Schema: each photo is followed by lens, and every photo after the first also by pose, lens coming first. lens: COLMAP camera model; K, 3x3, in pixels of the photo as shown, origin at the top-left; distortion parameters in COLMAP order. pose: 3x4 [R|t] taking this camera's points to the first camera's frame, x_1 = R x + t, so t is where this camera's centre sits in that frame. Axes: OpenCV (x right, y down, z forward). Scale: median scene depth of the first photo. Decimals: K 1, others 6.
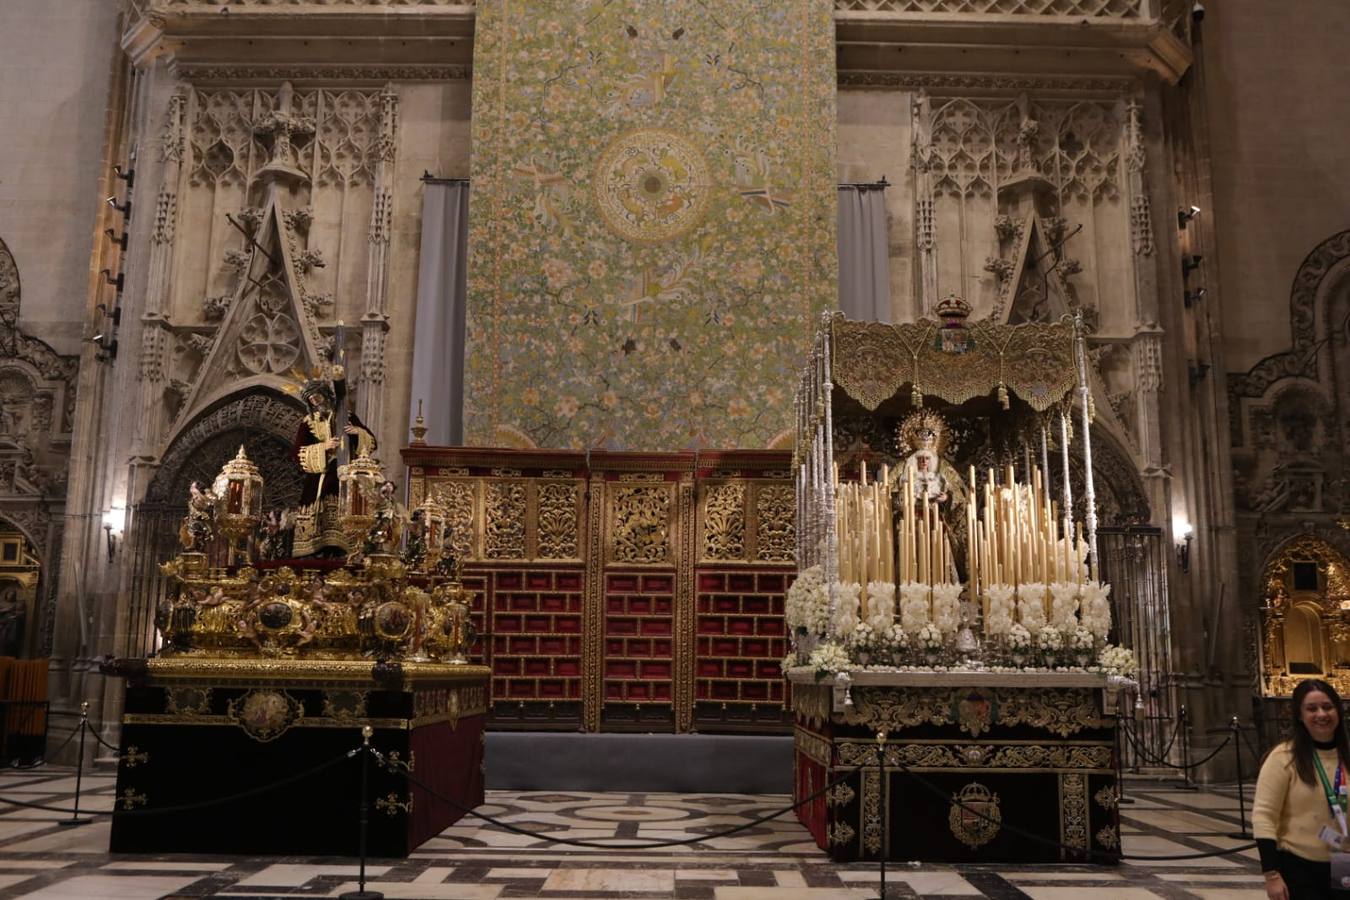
lens RADIAL K [[1200.0, 0, 675.0], [0, 1200.0, 450.0], [0, 0, 1]] dist [-0.087760, 0.115679]
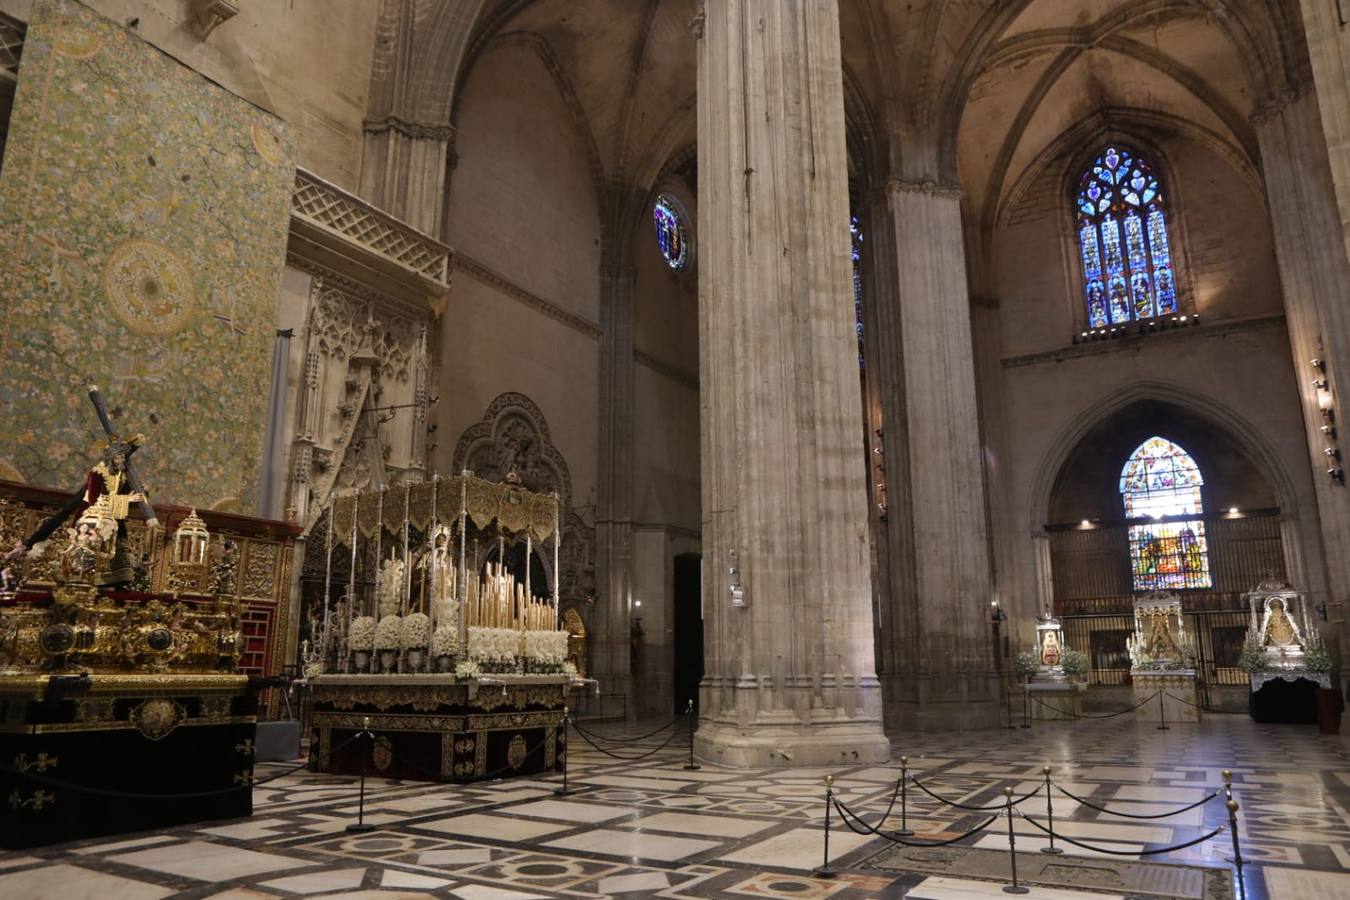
lens RADIAL K [[924.6, 0, 679.0], [0, 924.6, 455.9], [0, 0, 1]] dist [-0.108104, 0.078808]
pose [[0.511388, 0.180437, 0.840193, -0.492786], [-0.139523, 0.982169, -0.126006, -0.005909], [-0.847948, -0.052788, 0.527445, 0.016197]]
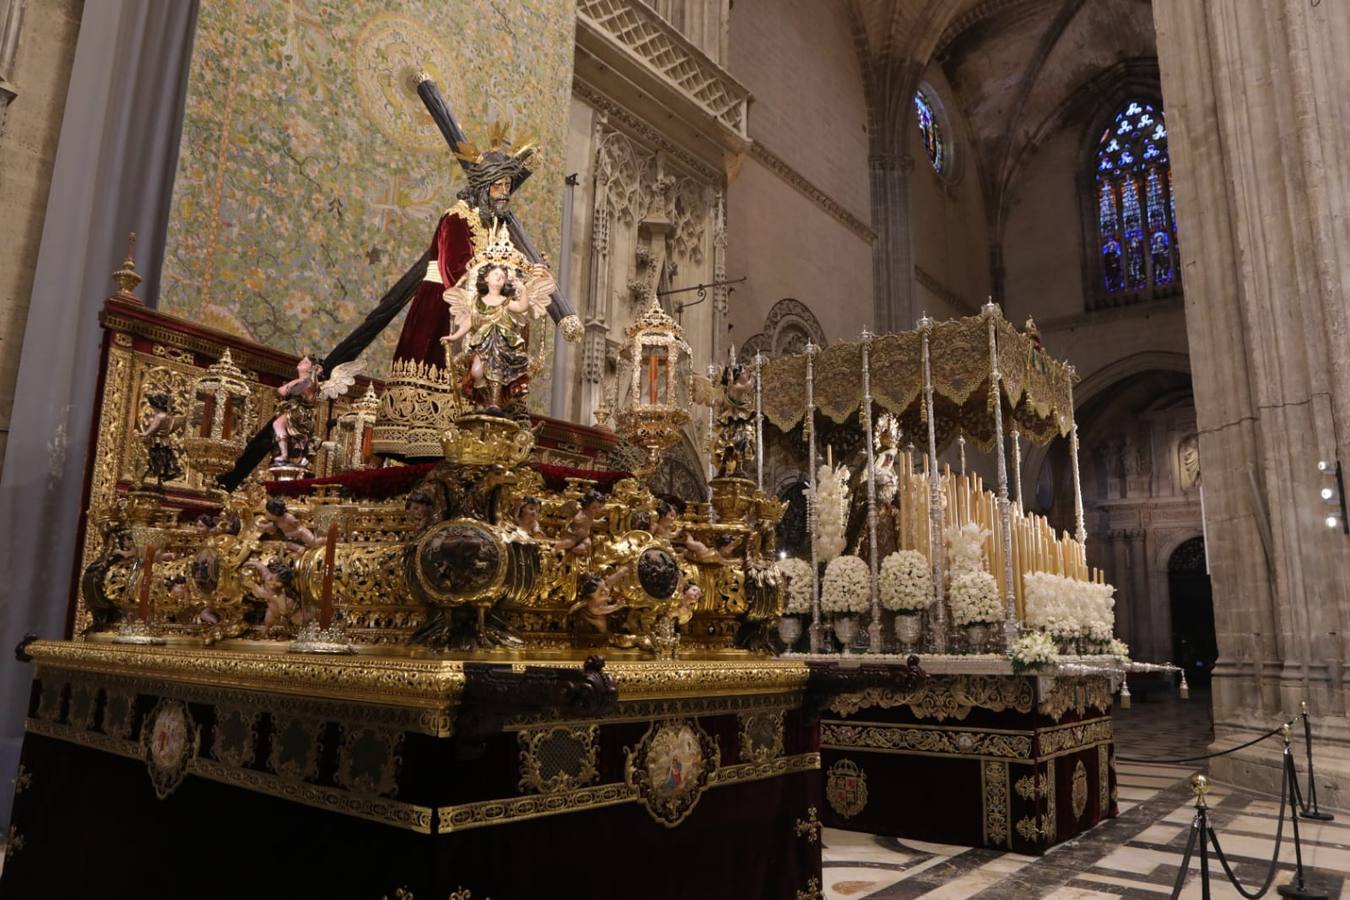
lens RADIAL K [[924.6, 0, 679.0], [0, 924.6, 455.9], [0, 0, 1]] dist [-0.108104, 0.078808]
pose [[0.626686, 0.156802, 0.763334, -0.352484], [-0.151211, 0.985397, -0.078276, 0.065704], [-0.764461, -0.066370, 0.641245, 0.408258]]
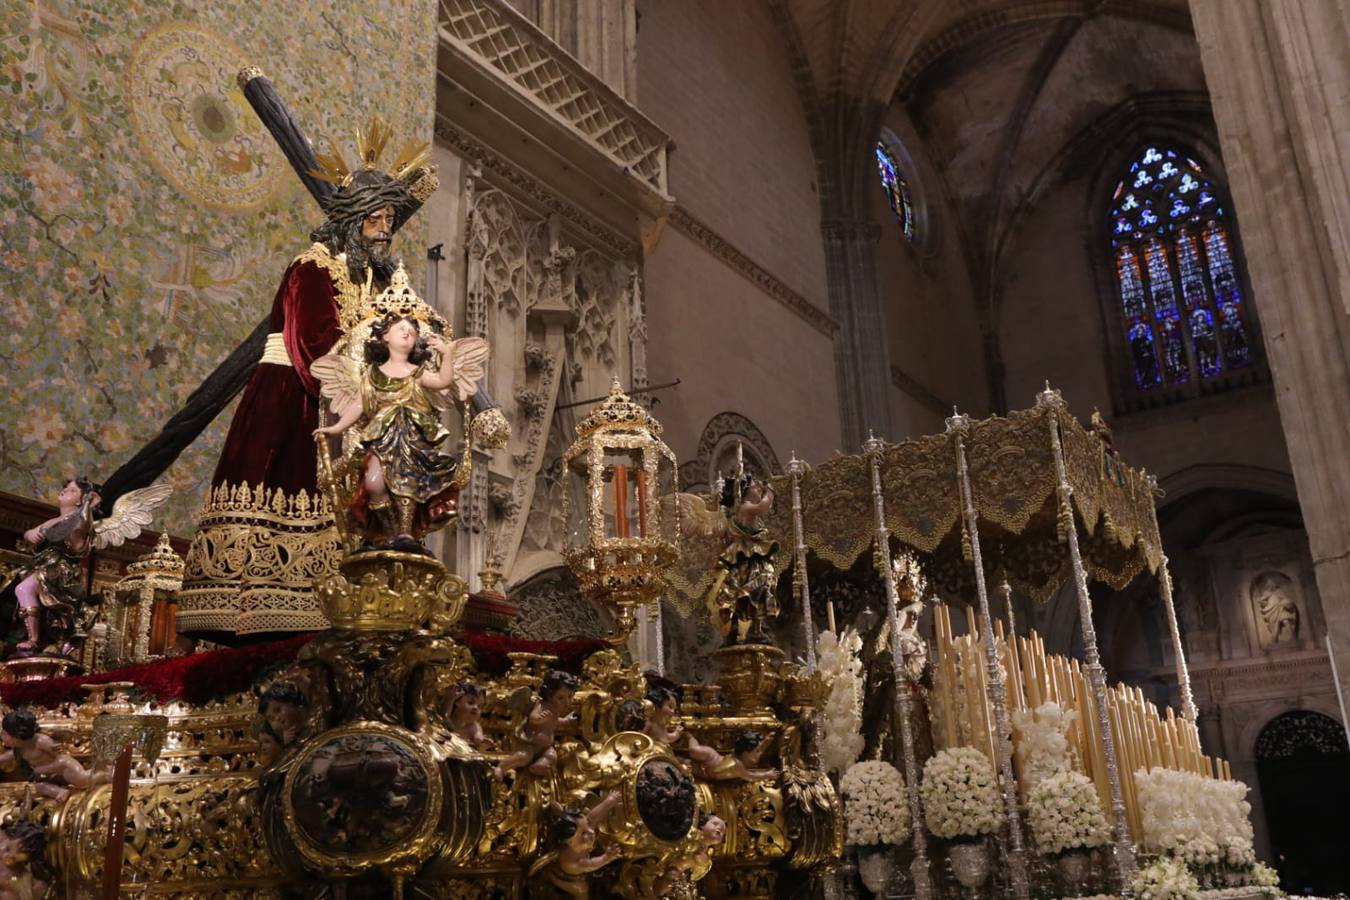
lens RADIAL K [[1253.7, 0, 679.3], [0, 1253.7, 450.0], [0, 0, 1]] dist [-0.087370, 0.126287]
pose [[0.564387, 0.247641, 0.787490, -0.340896], [-0.097734, 0.967279, -0.234134, 0.069703], [-0.819704, 0.055178, 0.570123, 0.440838]]
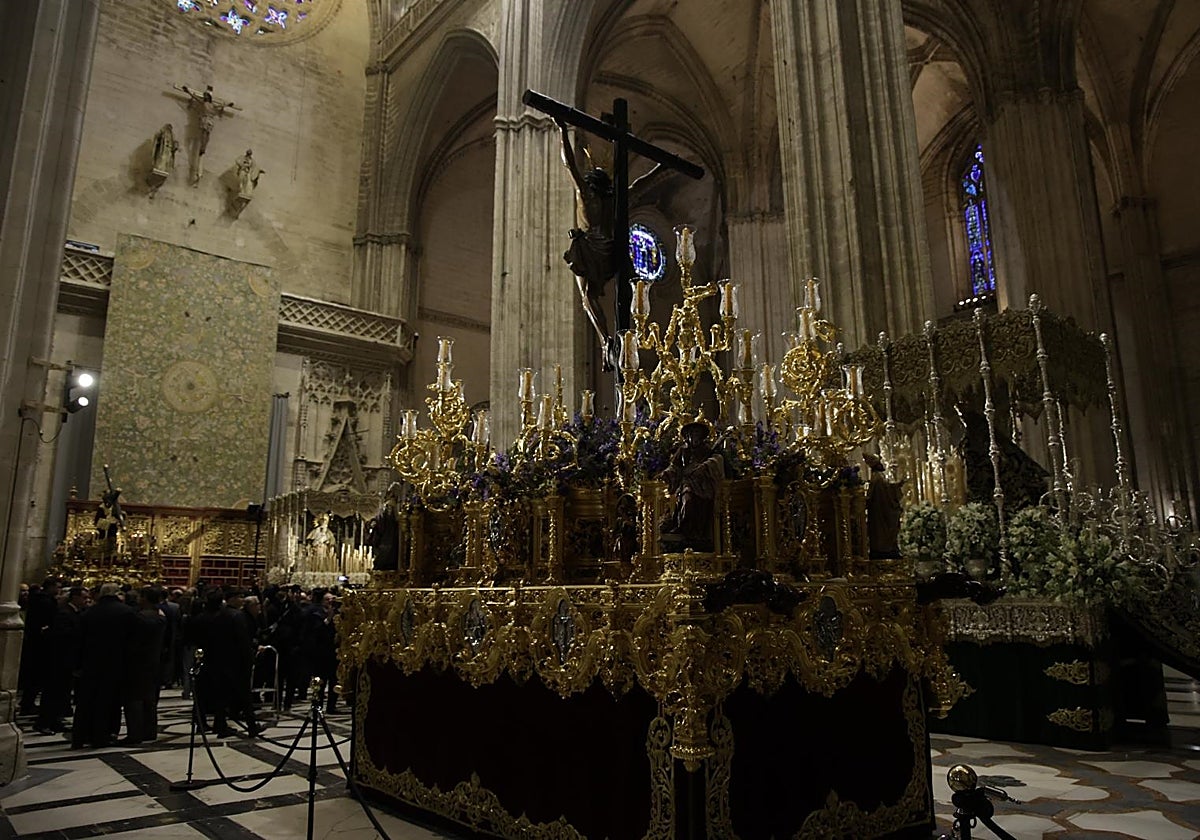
lens RADIAL K [[855.0, 0, 626.6], [0, 855.0, 408.9], [0, 0, 1]] dist [-0.091904, 0.066562]
pose [[0.751596, 0.119369, 0.648733, -0.418974], [-0.091310, 0.992849, -0.076899, -0.131231], [-0.653274, -0.001438, 0.757121, -0.738937]]
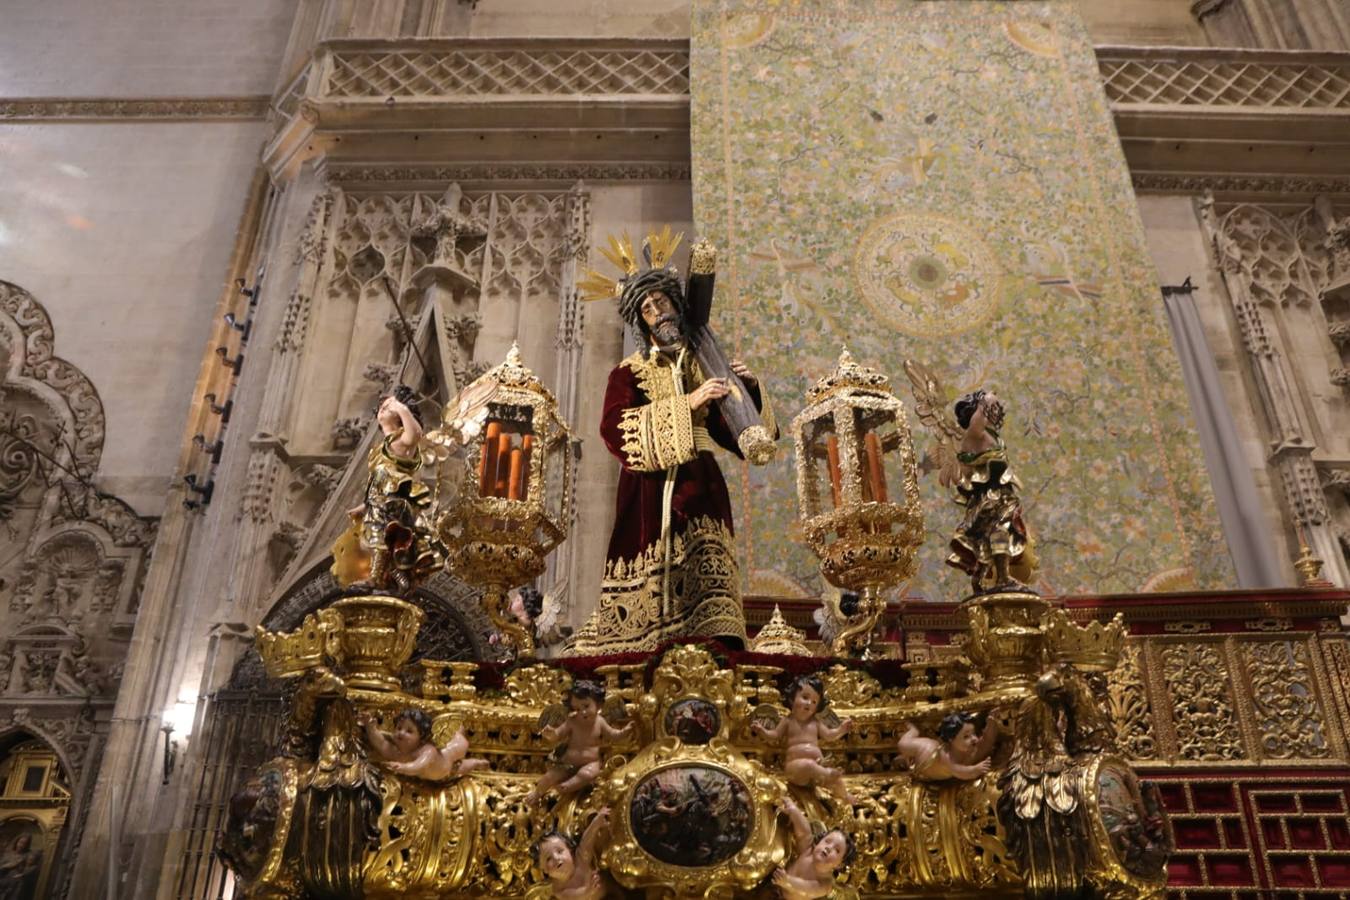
lens RADIAL K [[967.3, 0, 677.4], [0, 967.3, 452.7], [0, 0, 1]] dist [-0.109977, 0.093488]
pose [[0.999935, -0.006819, 0.009145, -0.187149], [0.009133, 0.958922, -0.283523, 0.067278], [-0.006836, 0.283589, 0.958922, 0.427096]]
